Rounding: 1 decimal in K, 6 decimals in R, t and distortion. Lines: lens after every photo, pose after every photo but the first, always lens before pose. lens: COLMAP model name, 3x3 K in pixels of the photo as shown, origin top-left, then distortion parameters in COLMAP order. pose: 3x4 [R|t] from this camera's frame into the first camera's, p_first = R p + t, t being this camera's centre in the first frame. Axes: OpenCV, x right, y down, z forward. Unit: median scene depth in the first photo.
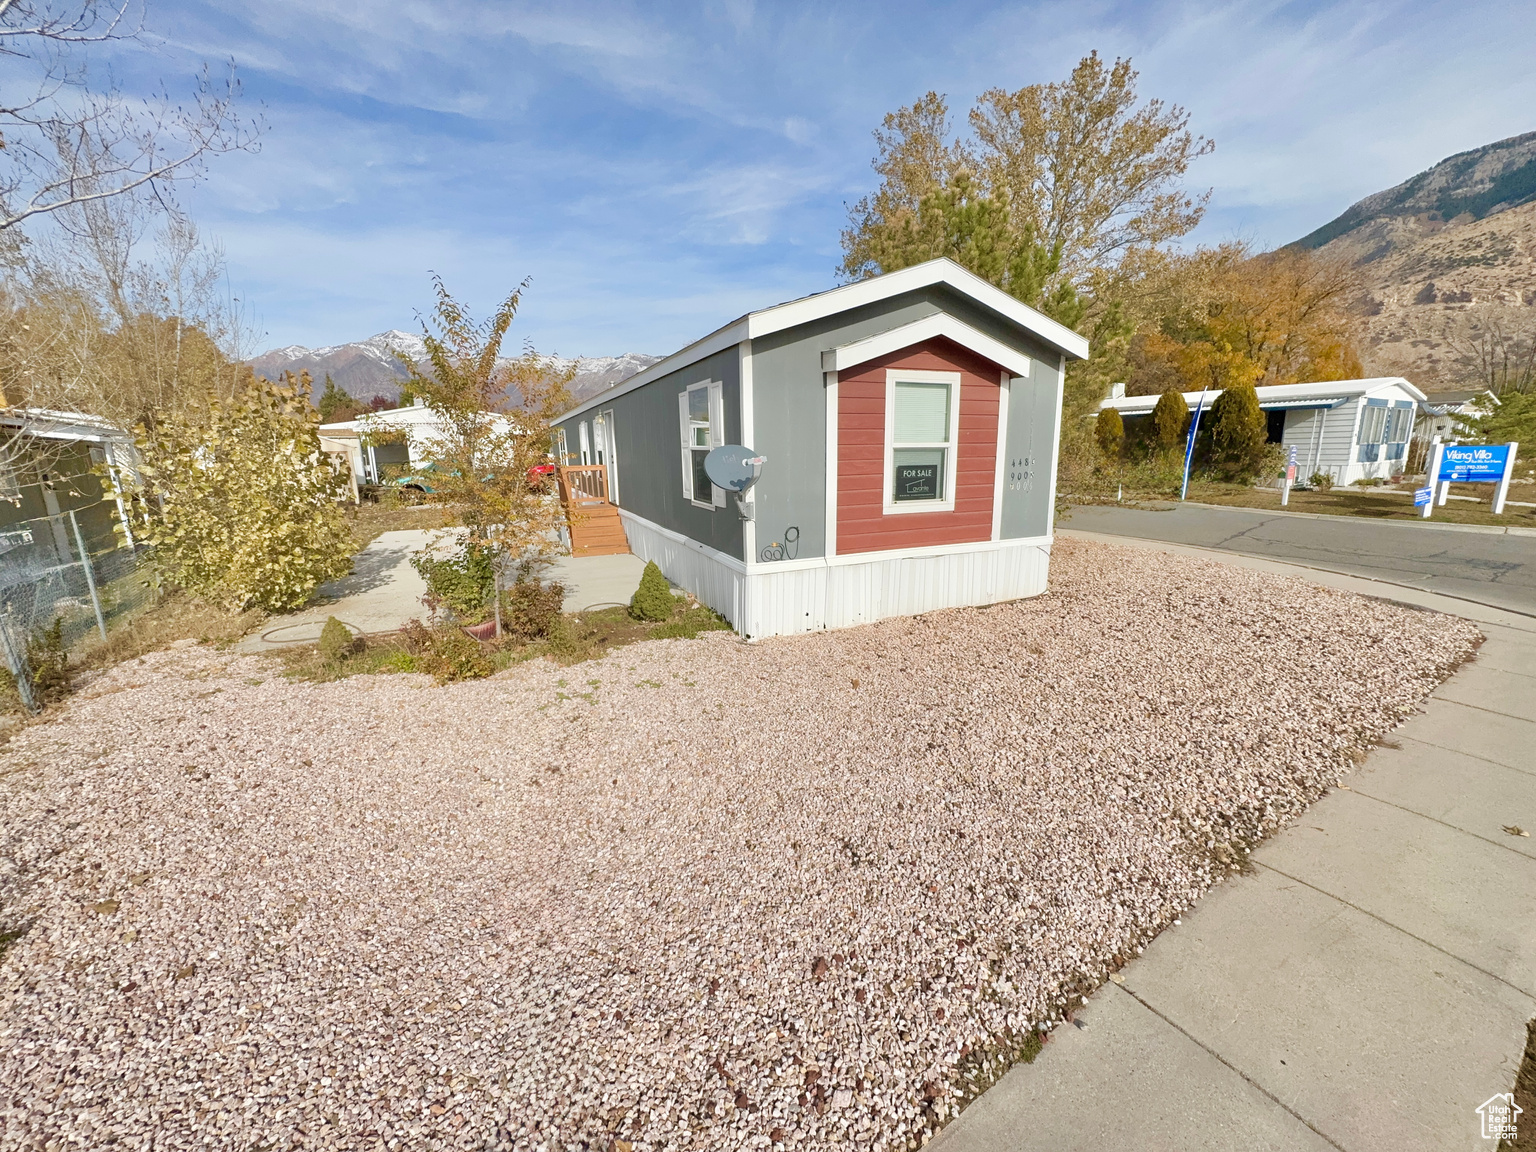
lens RADIAL K [[611.5, 0, 767.1], [0, 611.5, 573.8], [0, 0, 1]] dist [-0.003779, 0.000576]
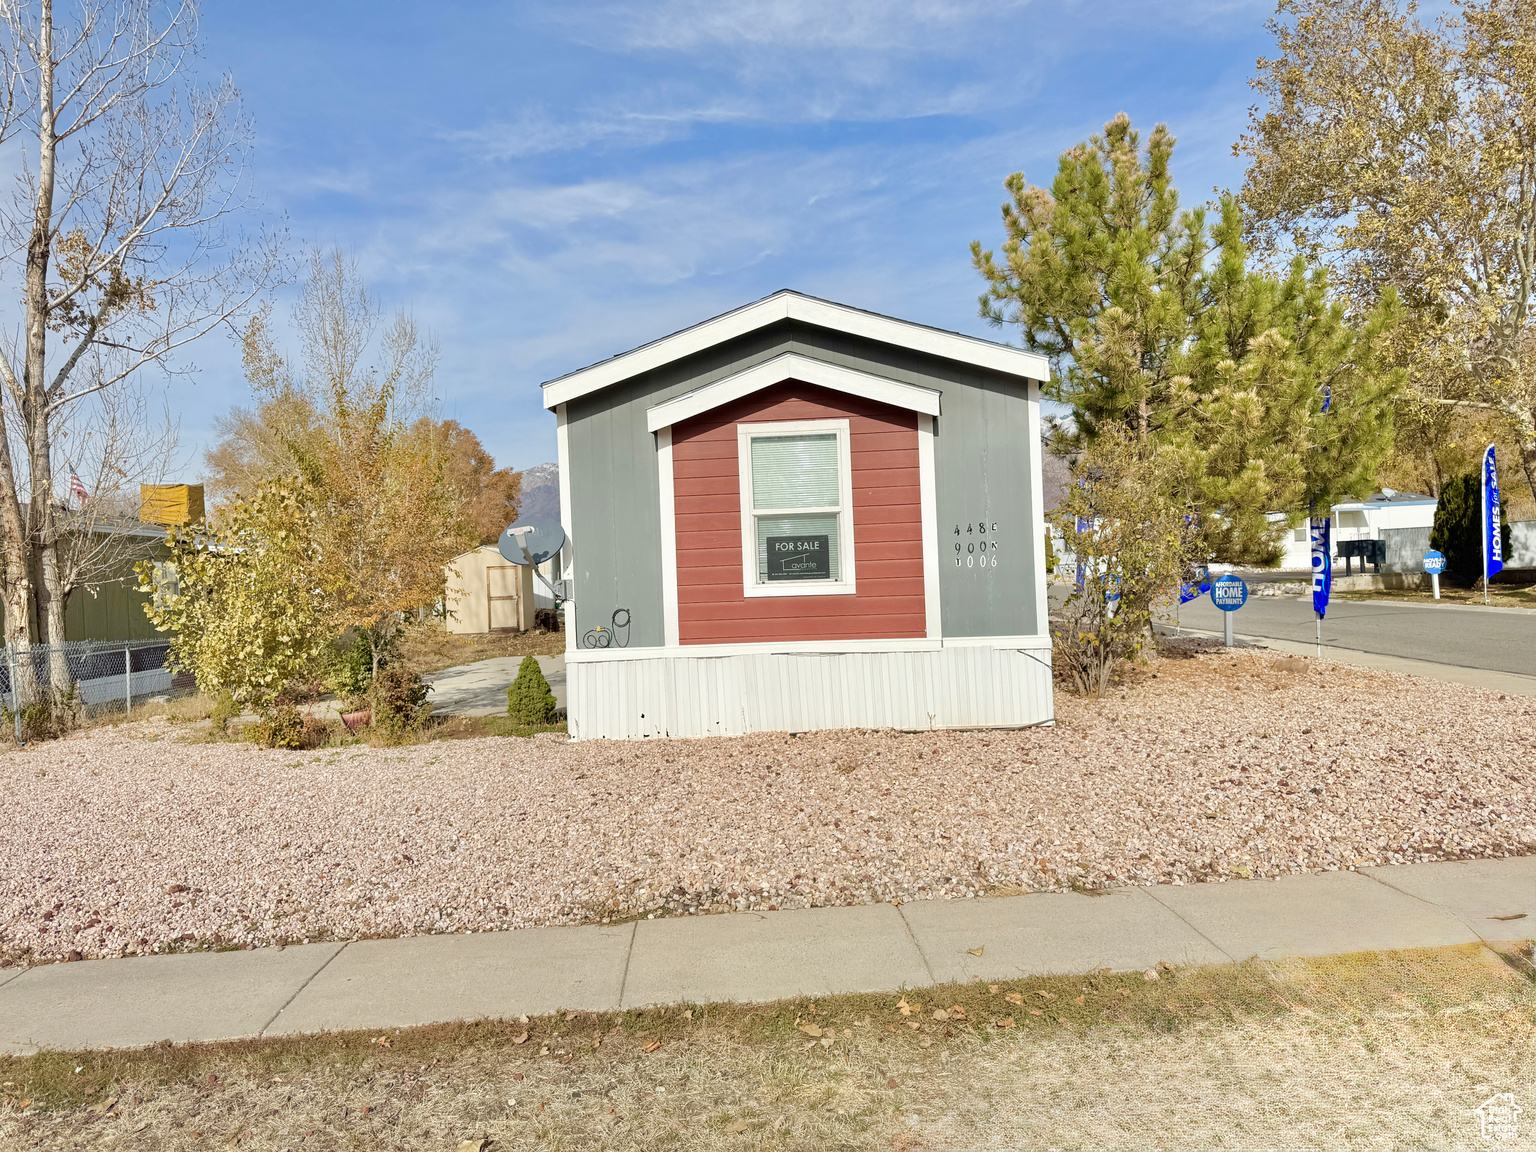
lens RADIAL K [[1078.9, 0, 764.9], [0, 1078.9, 554.8], [0, 0, 1]] dist [0.053148, -0.059047]
pose [[0.874104, -0.030413, -0.484787, 0.921110], [-0.073735, 0.978164, -0.194314, 0.123932], [0.480111, 0.205596, 0.852774, -0.206258]]
